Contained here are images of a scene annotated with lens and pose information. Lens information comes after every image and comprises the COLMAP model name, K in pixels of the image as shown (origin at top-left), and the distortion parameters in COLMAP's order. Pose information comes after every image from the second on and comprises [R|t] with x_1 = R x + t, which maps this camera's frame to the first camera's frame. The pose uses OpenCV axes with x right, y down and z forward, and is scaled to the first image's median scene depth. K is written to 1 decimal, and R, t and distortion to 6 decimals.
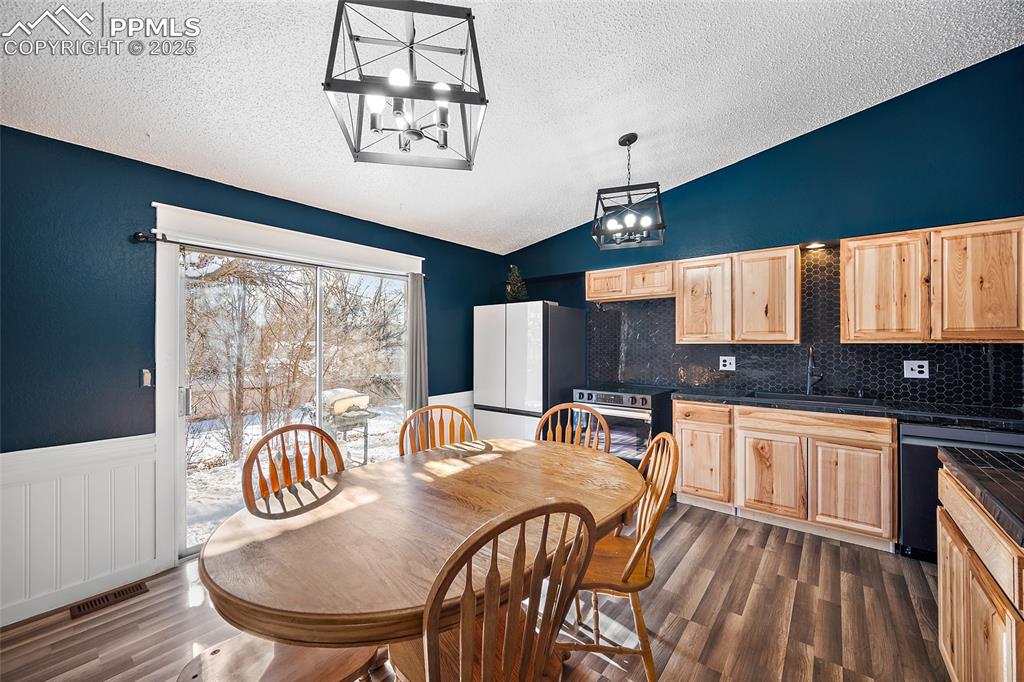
lens RADIAL K [[403.1, 0, 513.0], [0, 403.1, 340.7], [0, 0, 1]] dist [-0.003553, -0.000166]
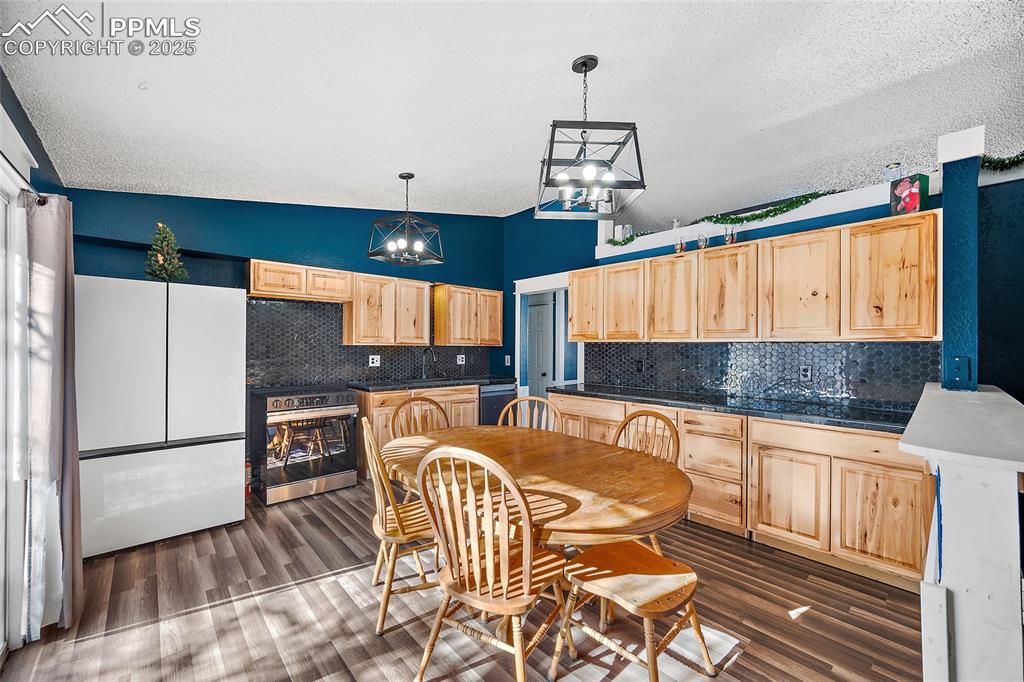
lens RADIAL K [[403.1, 0, 512.3], [0, 403.1, 346.6], [0, 0, 1]] dist [-0.003553, -0.000166]
pose [[0.133160, 0.000341, 0.991095, -0.843655], [-0.015819, 0.999873, 0.001781, 0.003512], [-0.990968, -0.015916, 0.133148, 0.508755]]
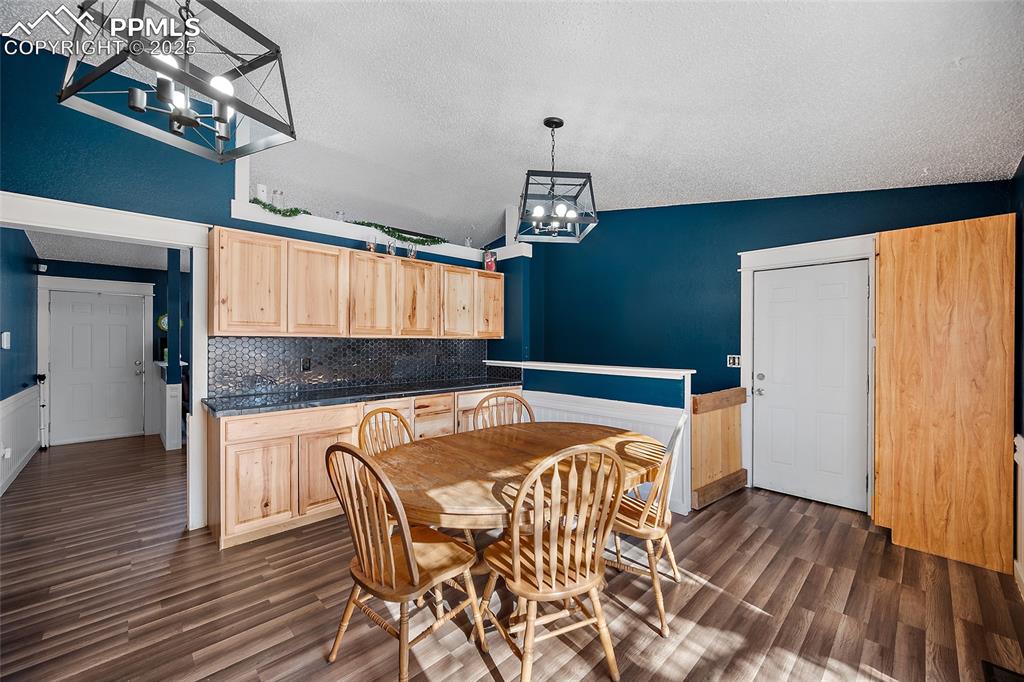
lens RADIAL K [[403.1, 0, 512.0], [0, 403.1, 343.4], [0, 0, 1]] dist [-0.003553, -0.000166]
pose [[-0.992411, -0.000615, 0.122965, -0.139899], [-0.002105, 0.999926, -0.011985, 0.015760], [-0.122949, -0.012153, -0.992339, 1.401234]]
